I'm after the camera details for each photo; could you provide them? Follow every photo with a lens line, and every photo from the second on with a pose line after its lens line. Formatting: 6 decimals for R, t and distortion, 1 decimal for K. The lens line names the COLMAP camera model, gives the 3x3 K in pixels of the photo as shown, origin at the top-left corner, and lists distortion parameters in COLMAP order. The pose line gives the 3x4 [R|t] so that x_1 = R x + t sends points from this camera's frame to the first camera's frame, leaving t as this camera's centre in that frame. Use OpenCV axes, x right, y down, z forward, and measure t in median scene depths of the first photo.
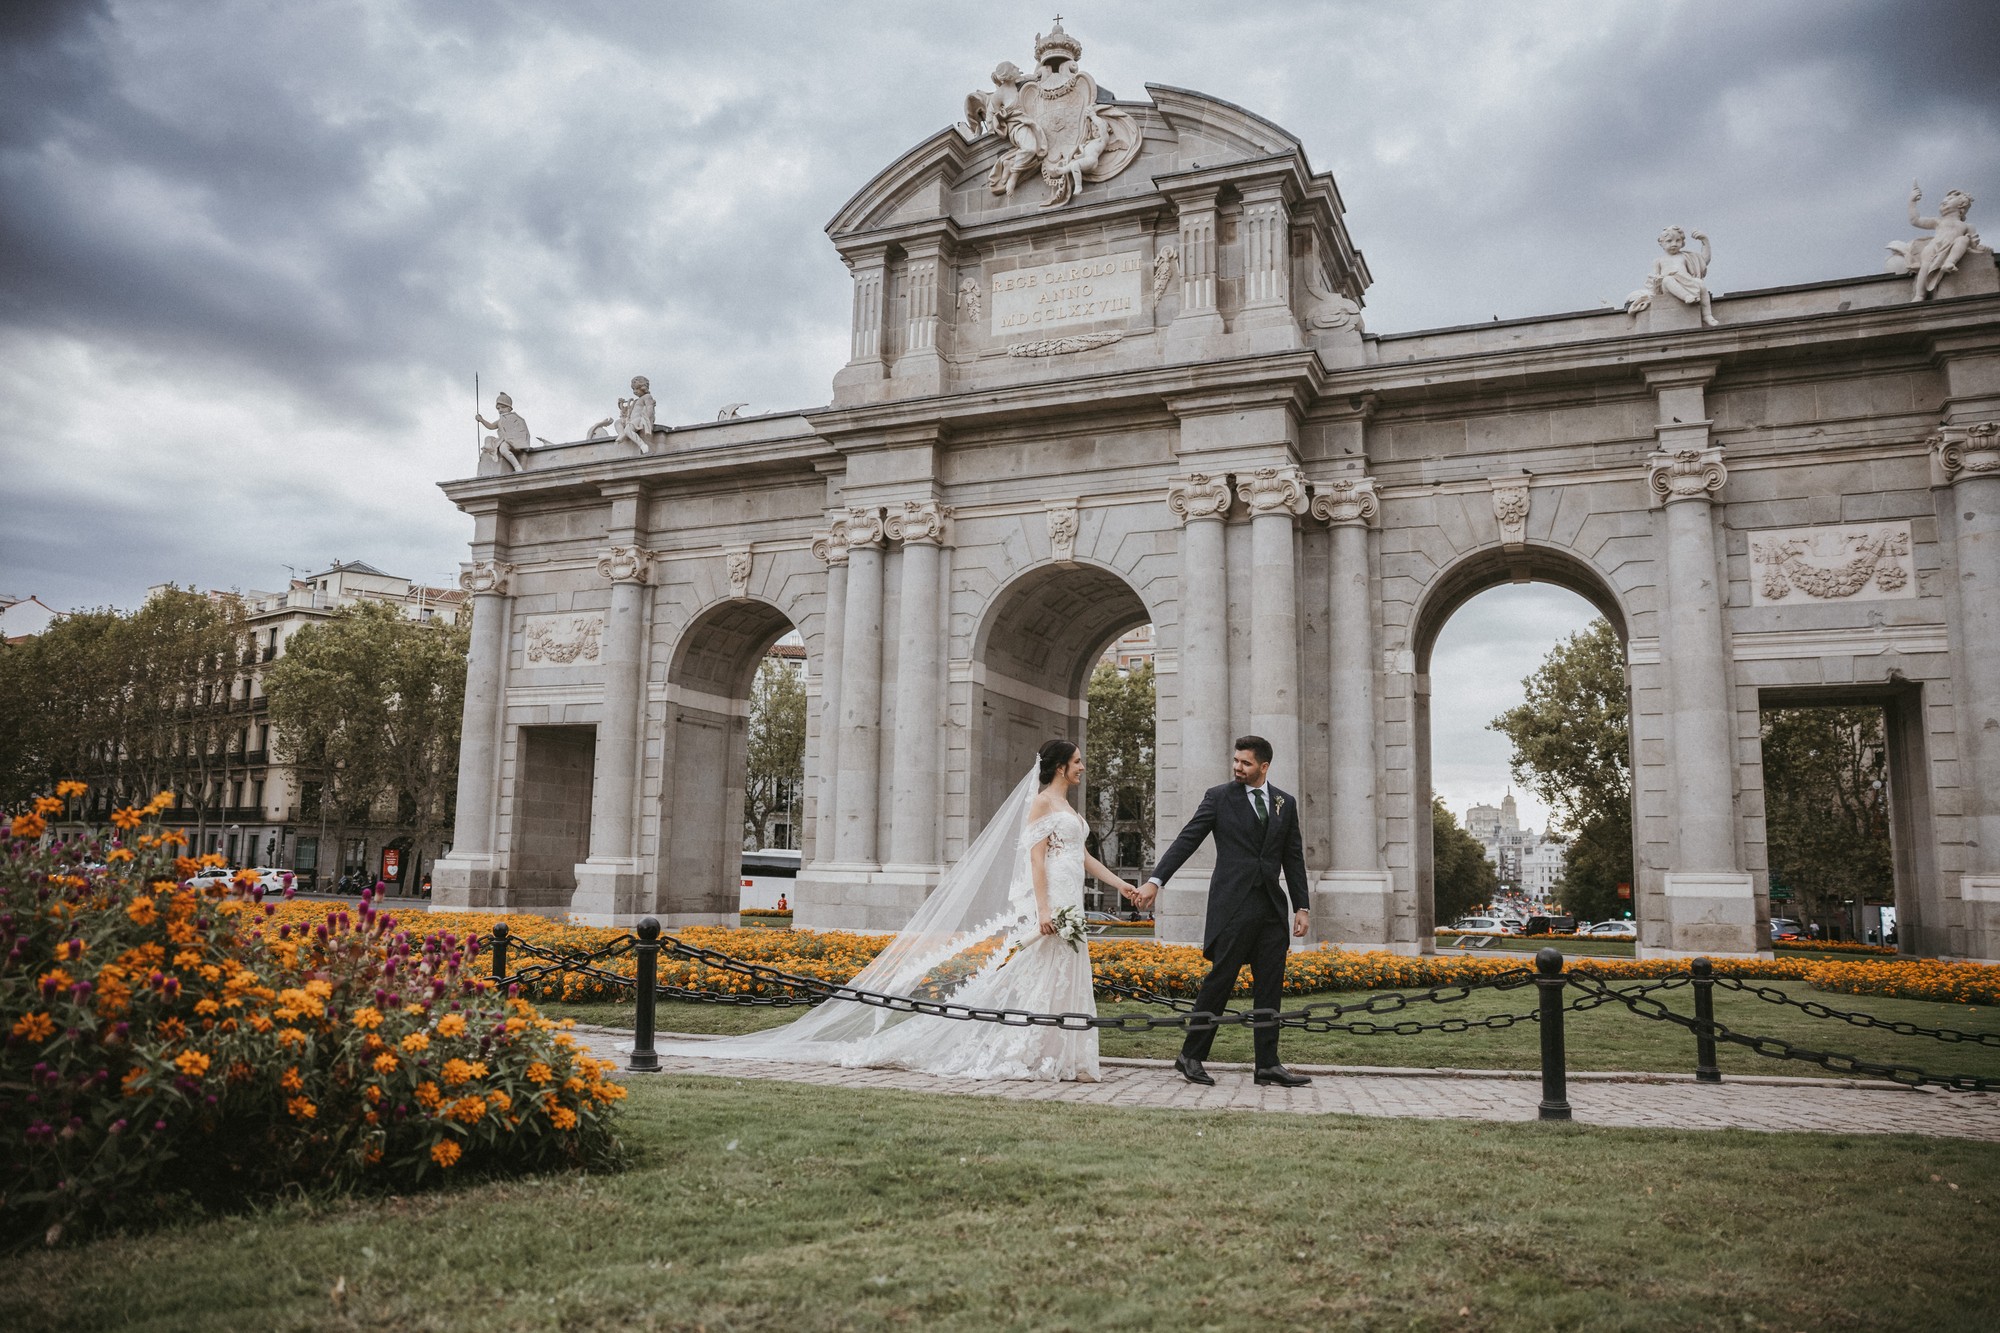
lens RADIAL K [[1344.5, 0, 1000.0], [0, 1344.5, 666.5], [0, 0, 1]] dist [-0.117532, 0.085678]
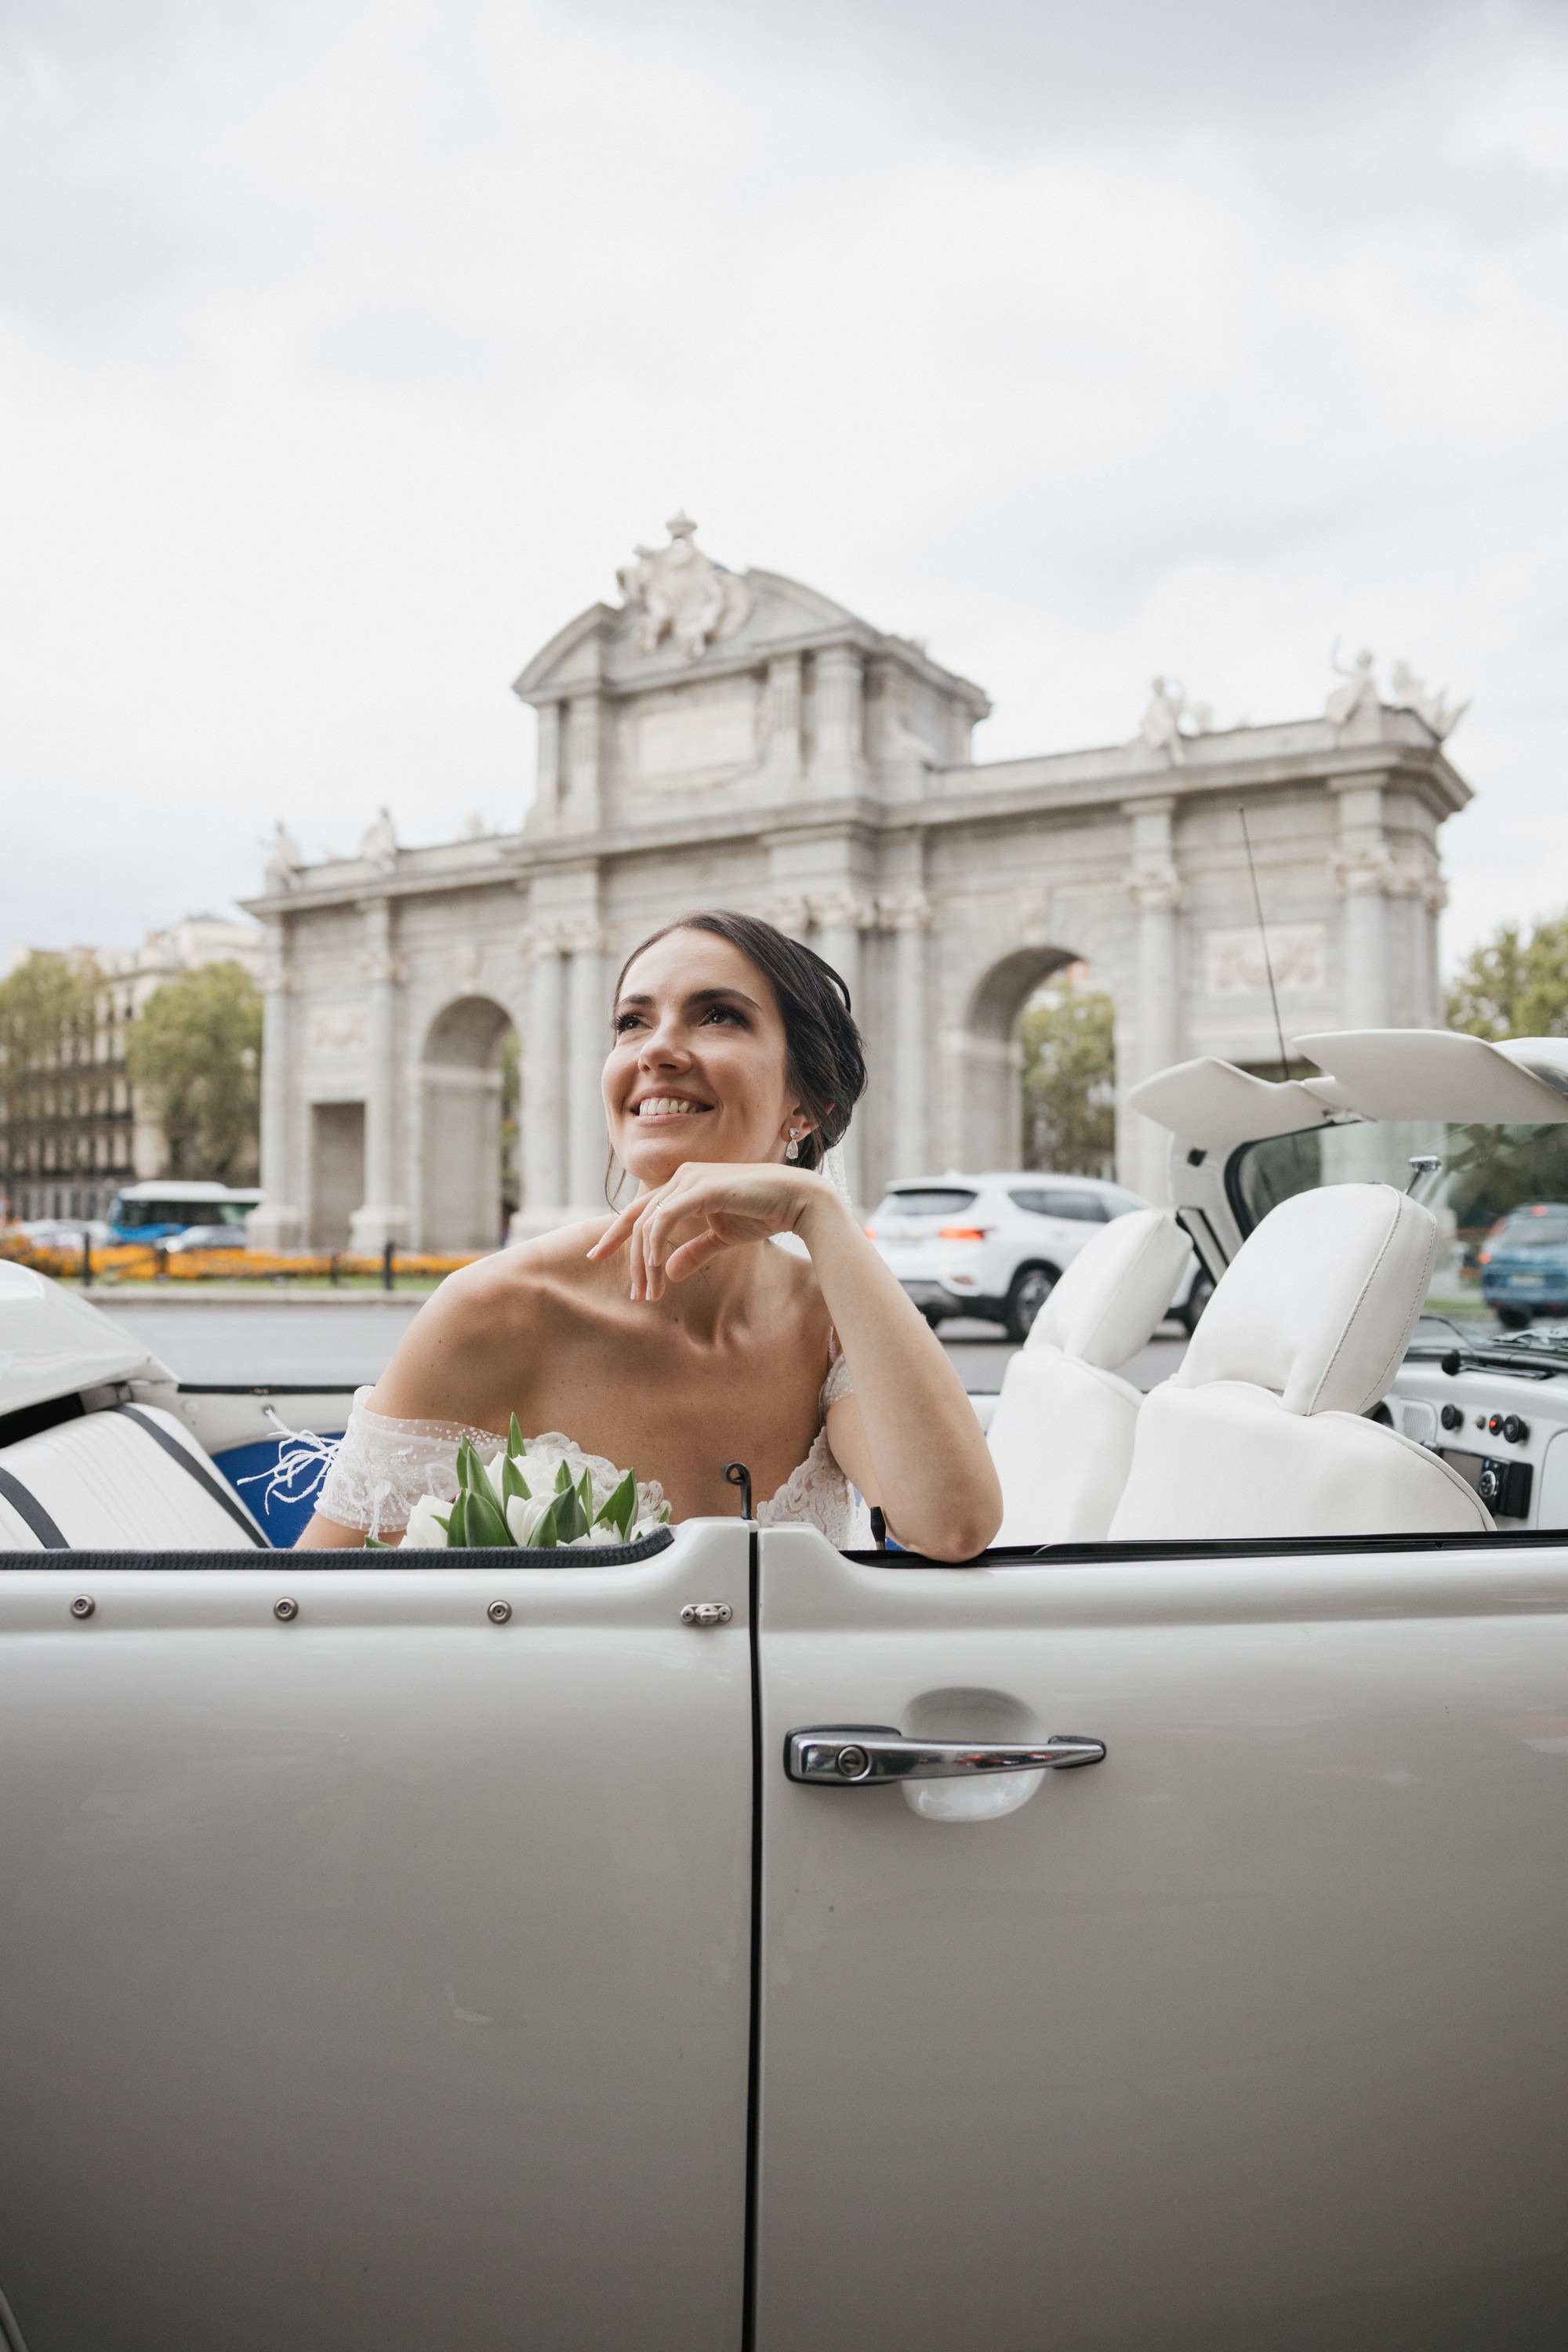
lens RADIAL K [[1581.1, 0, 784.0], [0, 1581.1, 1176.0], [0, 0, 1]] dist [-0.117532, 0.085678]
pose [[0.991819, -0.021745, -0.125787, 0.294345], [0.038226, 0.990759, 0.130136, -0.068853], [0.121794, -0.133880, 0.983485, -0.430699]]
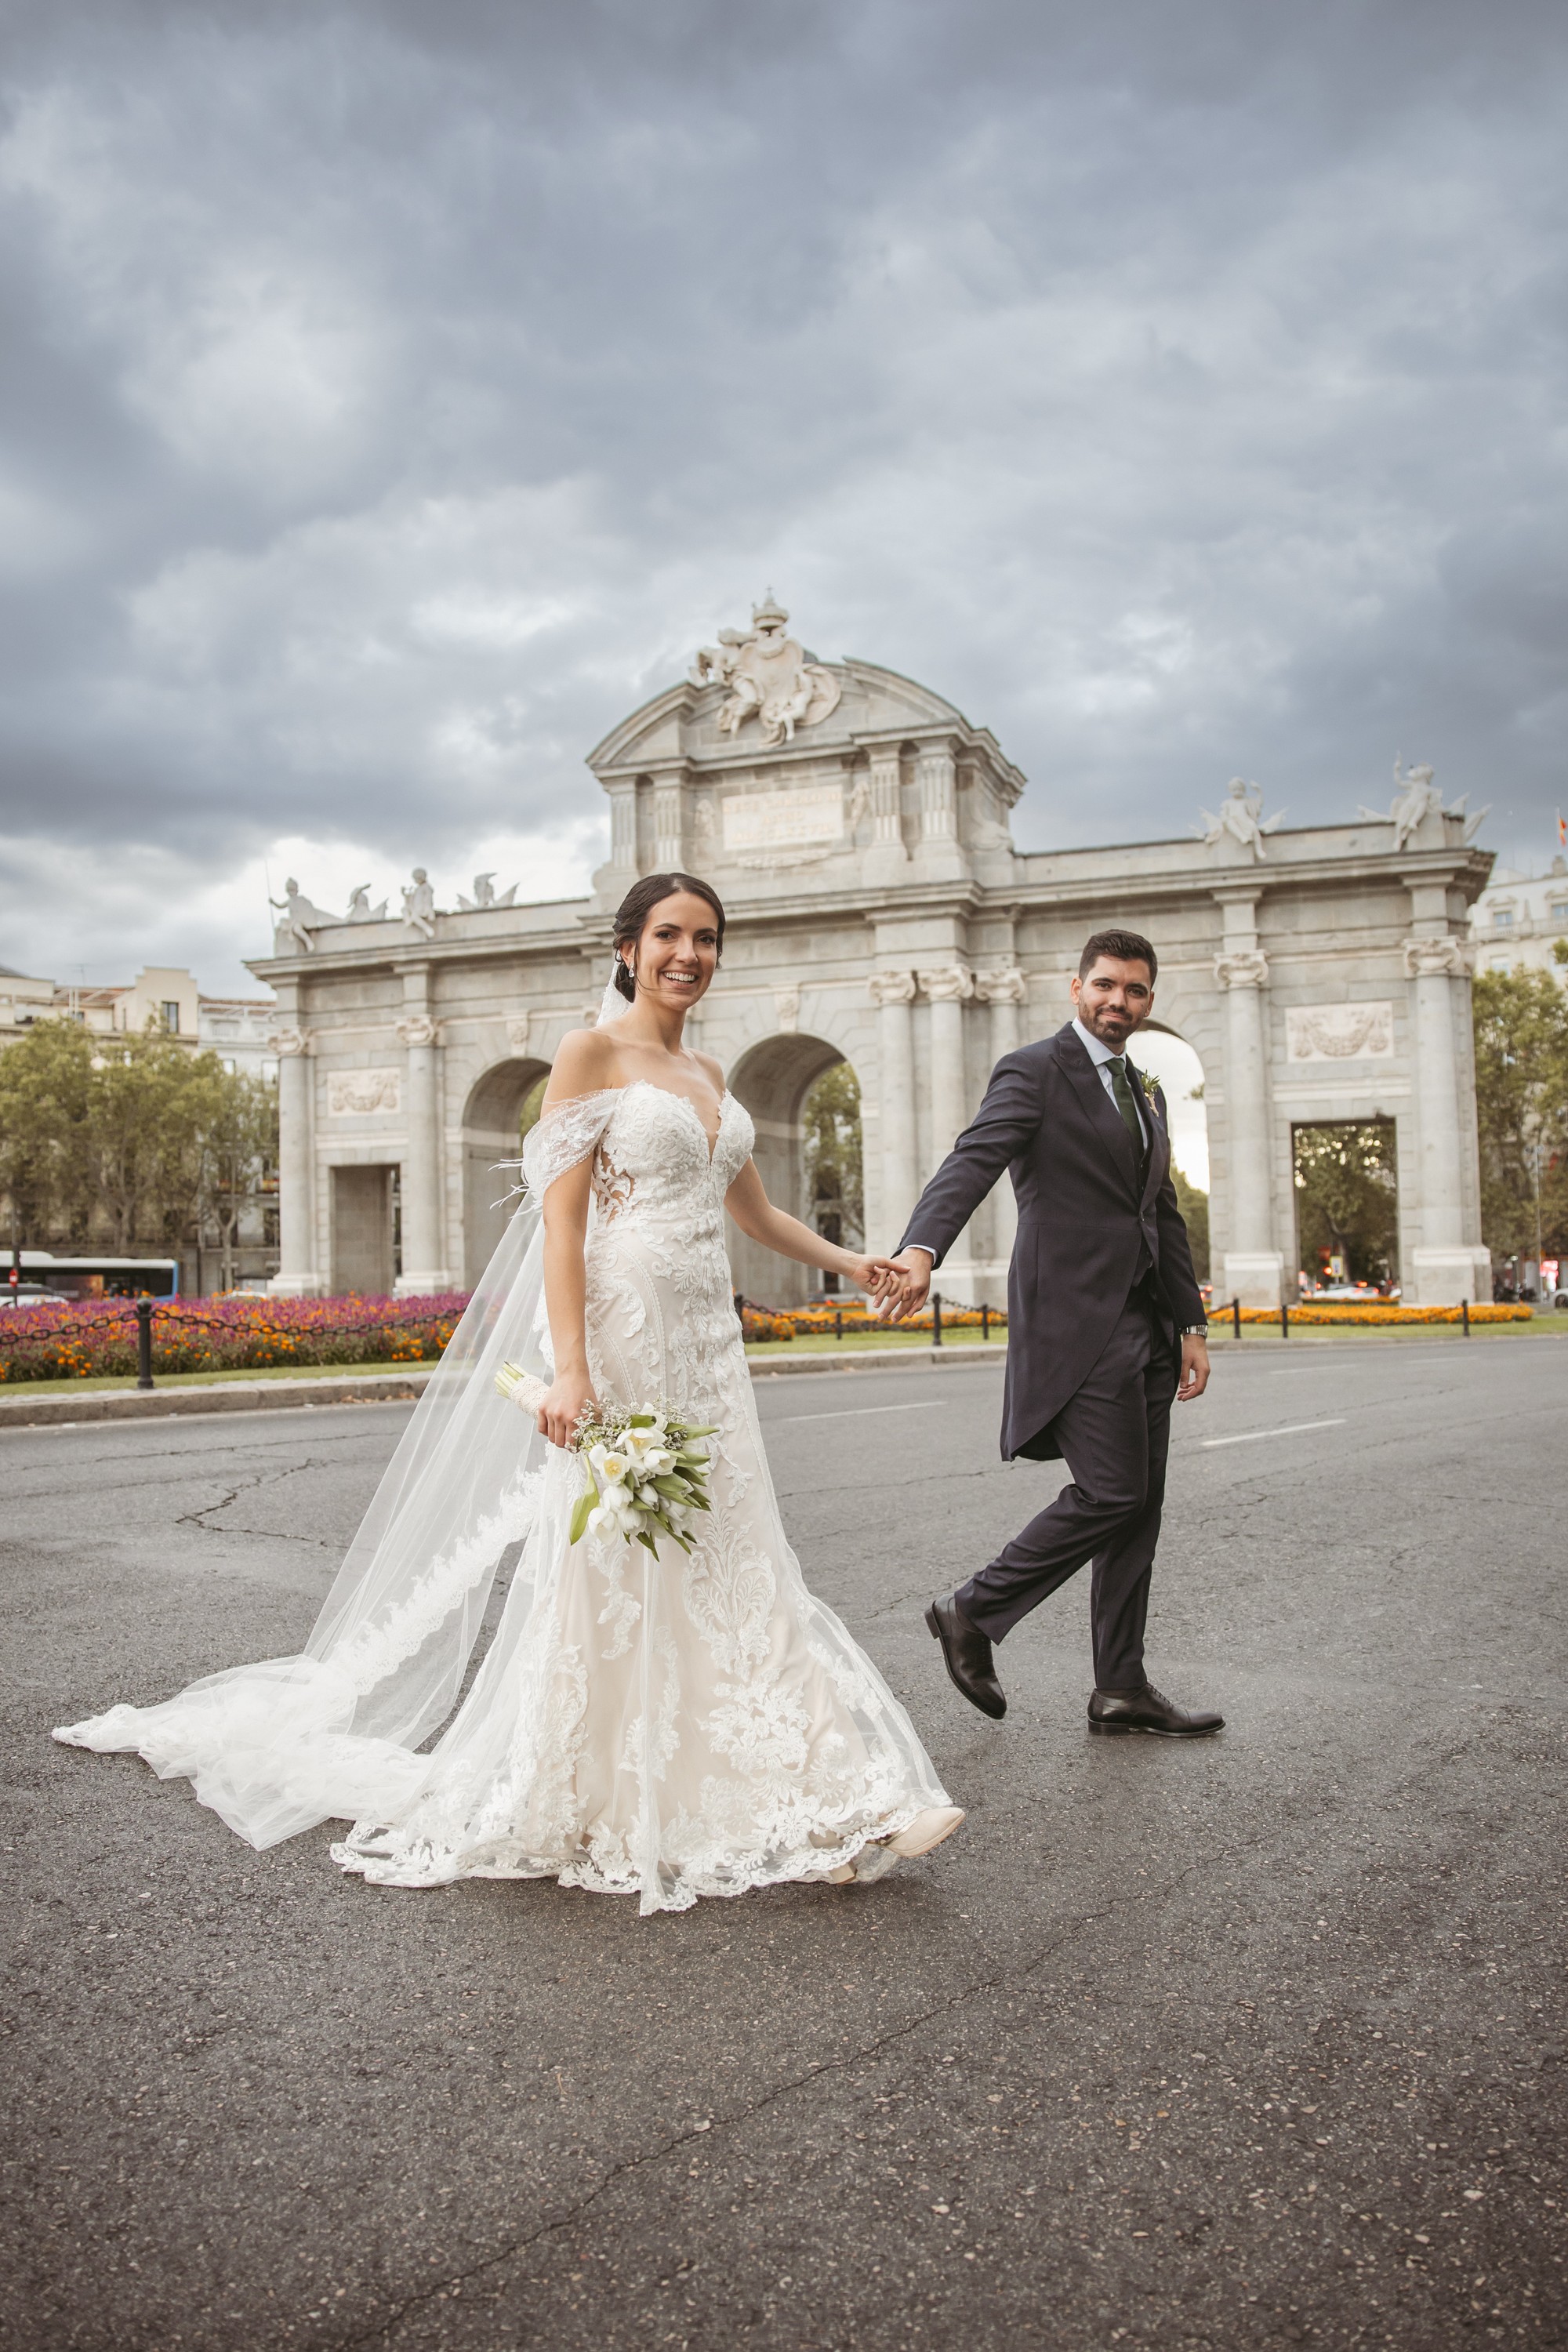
lens RADIAL K [[1581.1, 0, 784.0], [0, 1581.1, 1176.0], [0, 0, 1]] dist [-0.117532, 0.085678]
pose [[0.996398, -0.041457, 0.073978, -0.073852], [0.033499, 0.993828, 0.105753, -0.098120], [-0.077906, -0.102894, 0.991637, -0.514751]]
